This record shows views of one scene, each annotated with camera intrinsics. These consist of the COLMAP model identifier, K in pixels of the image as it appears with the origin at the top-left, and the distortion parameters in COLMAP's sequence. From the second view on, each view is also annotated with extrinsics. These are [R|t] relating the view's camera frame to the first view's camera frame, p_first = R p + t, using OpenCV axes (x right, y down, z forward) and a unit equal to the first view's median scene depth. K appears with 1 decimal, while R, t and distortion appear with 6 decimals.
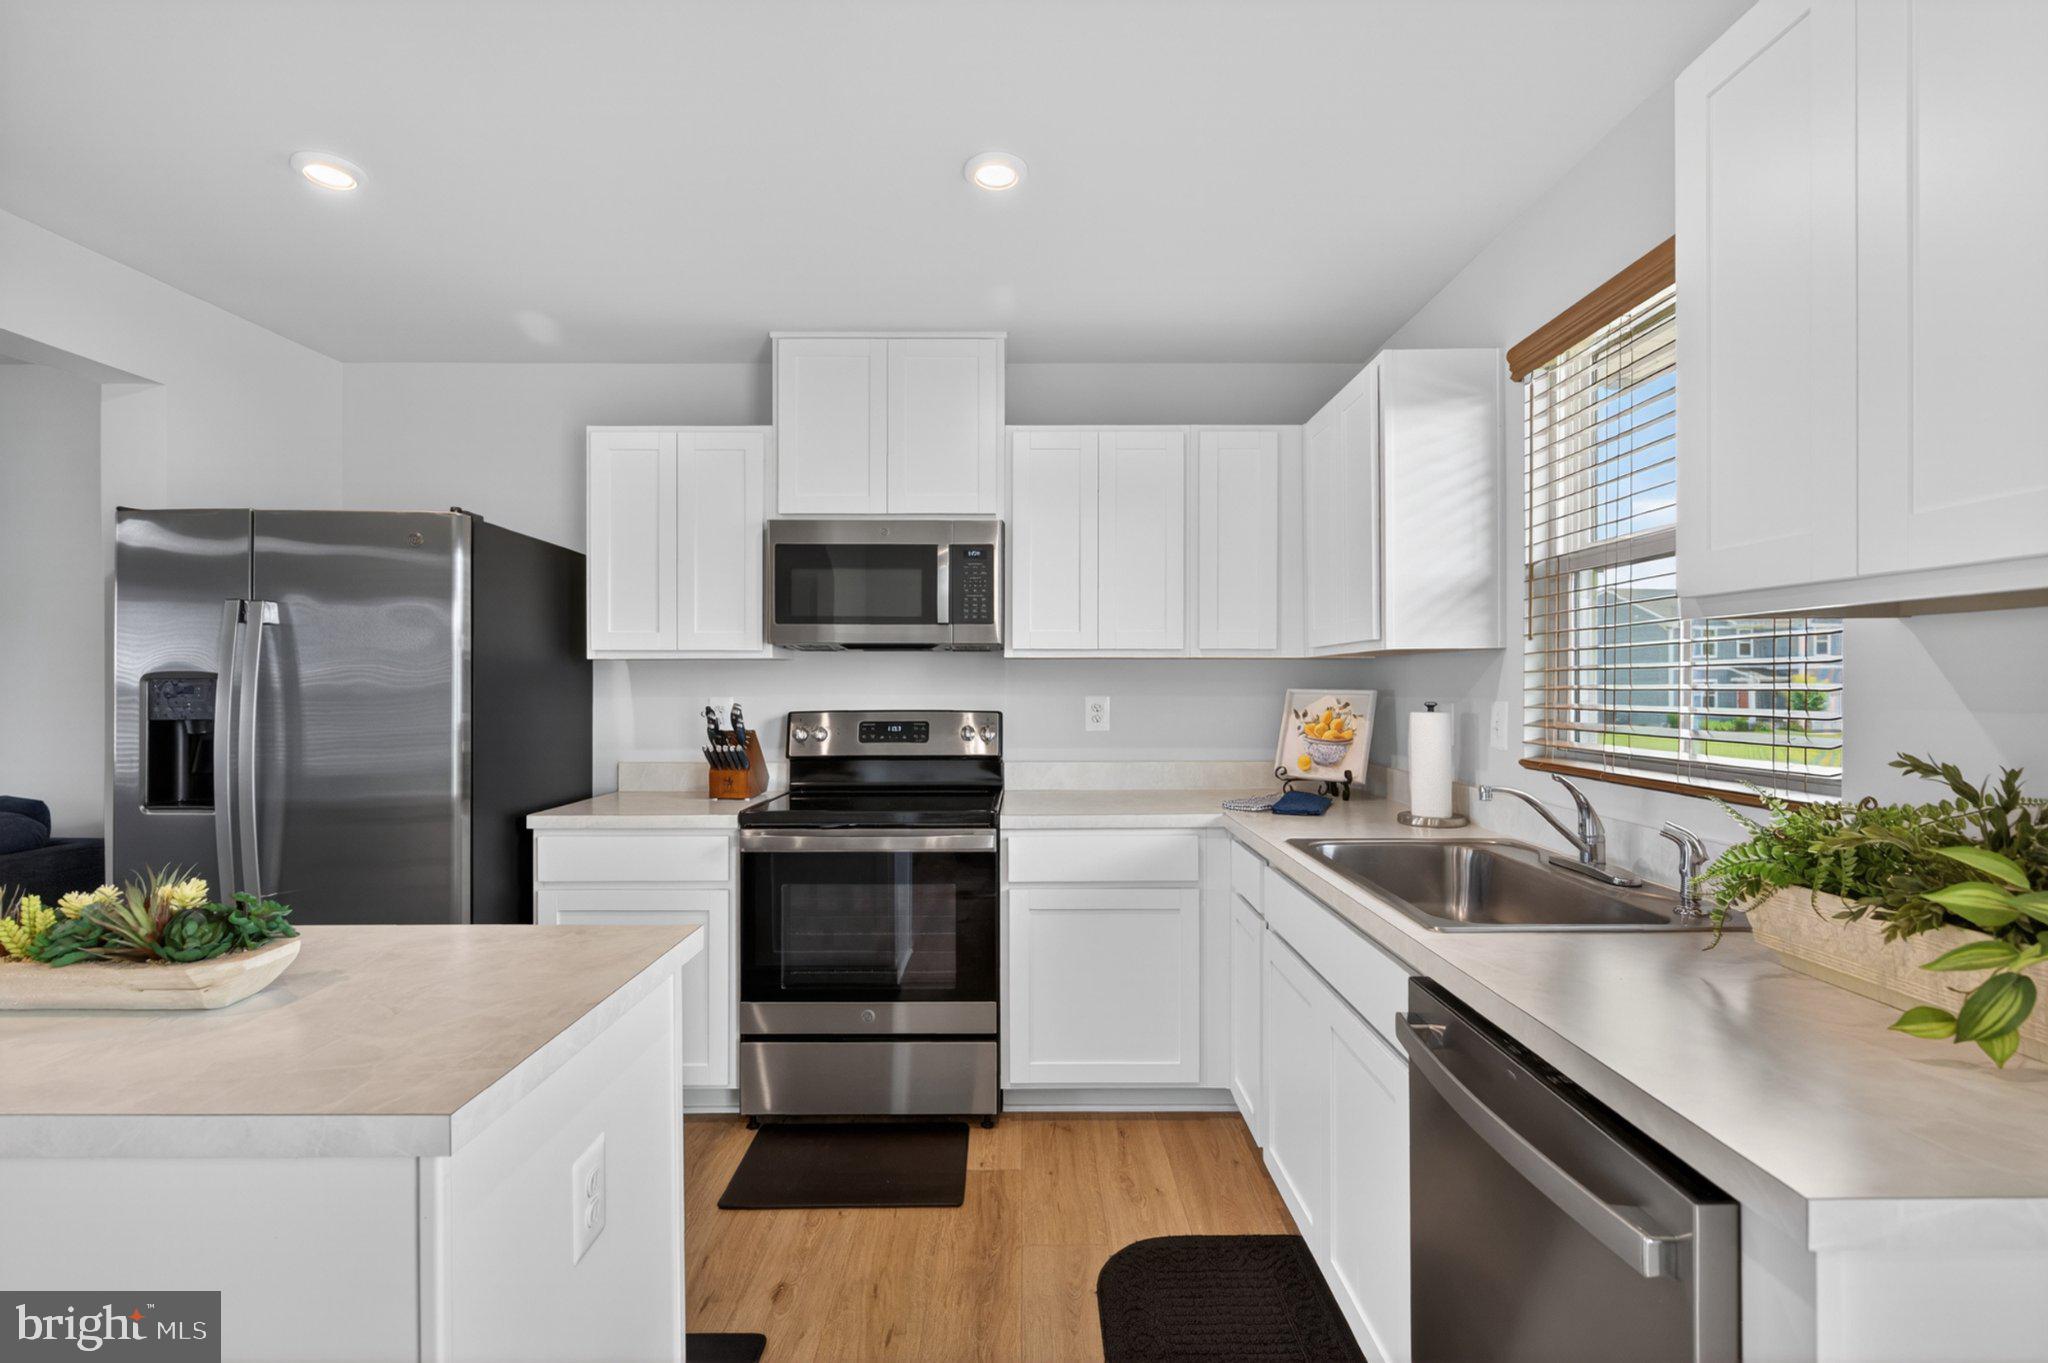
lens RADIAL K [[939.4, 0, 1024.5], [0, 939.4, 690.0], [0, 0, 1]] dist [0.005523, -0.000131]
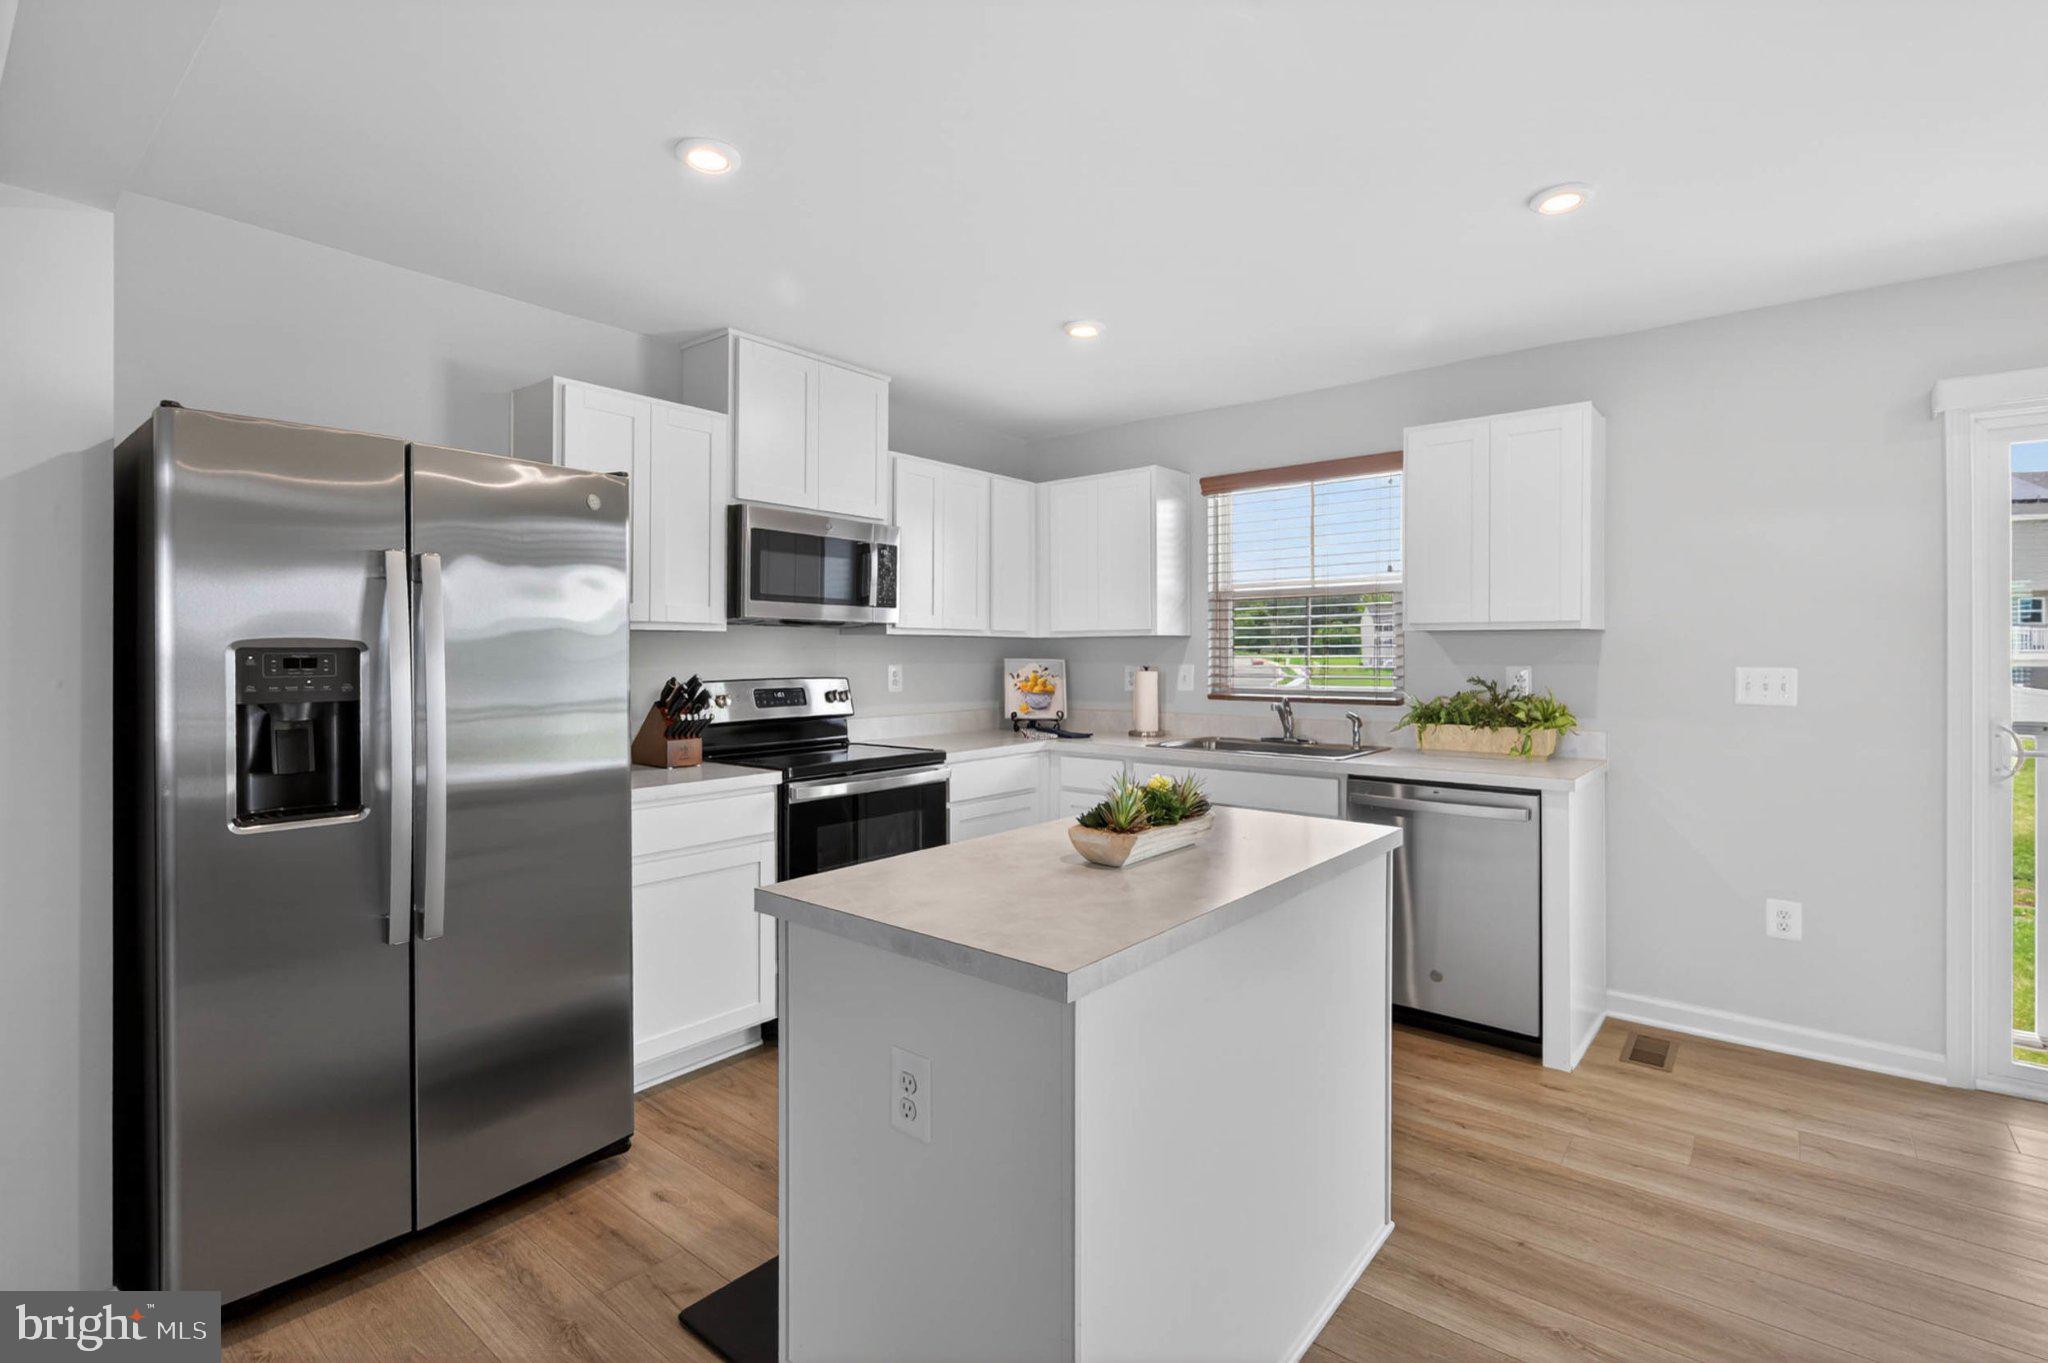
lens RADIAL K [[939.4, 0, 1020.0], [0, 939.4, 666.5], [0, 0, 1]] dist [0.005523, -0.000131]
pose [[0.640681, -0.009273, 0.767751, -0.970719], [0.005208, 0.999957, 0.007732, 0.000003], [-0.767789, -0.000955, 0.640702, 0.059571]]
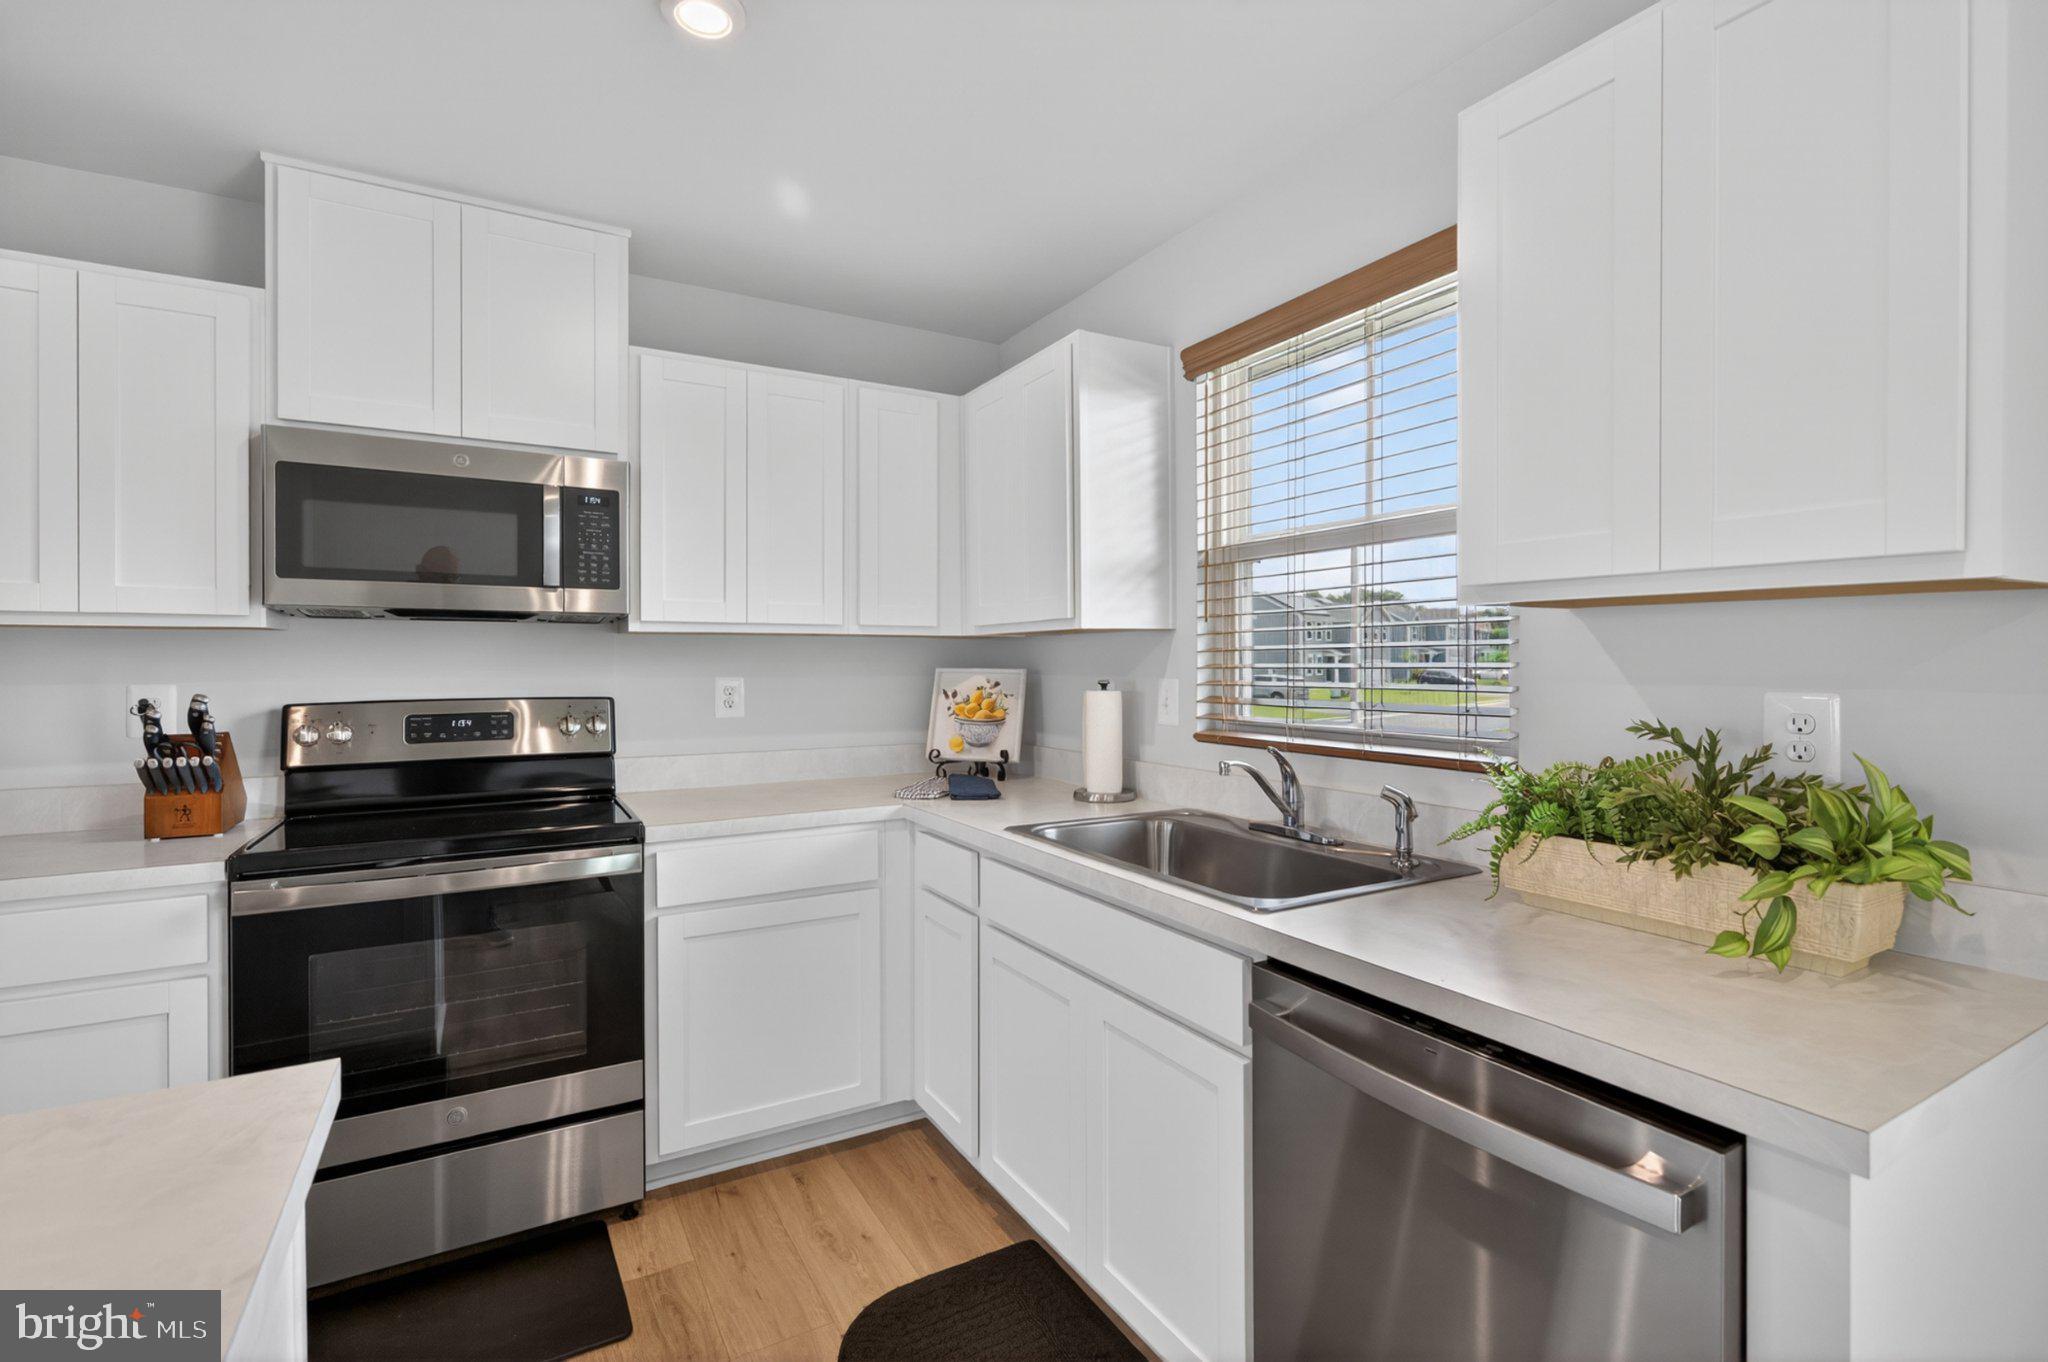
lens RADIAL K [[939.4, 0, 1024.1], [0, 939.4, 670.2], [0, 0, 1]] dist [0.005523, -0.000131]
pose [[0.868588, -0.005466, 0.495505, -0.141846], [0.004785, 0.999985, 0.002642, -0.001695], [-0.495512, 0.000076, 0.868601, 0.136684]]
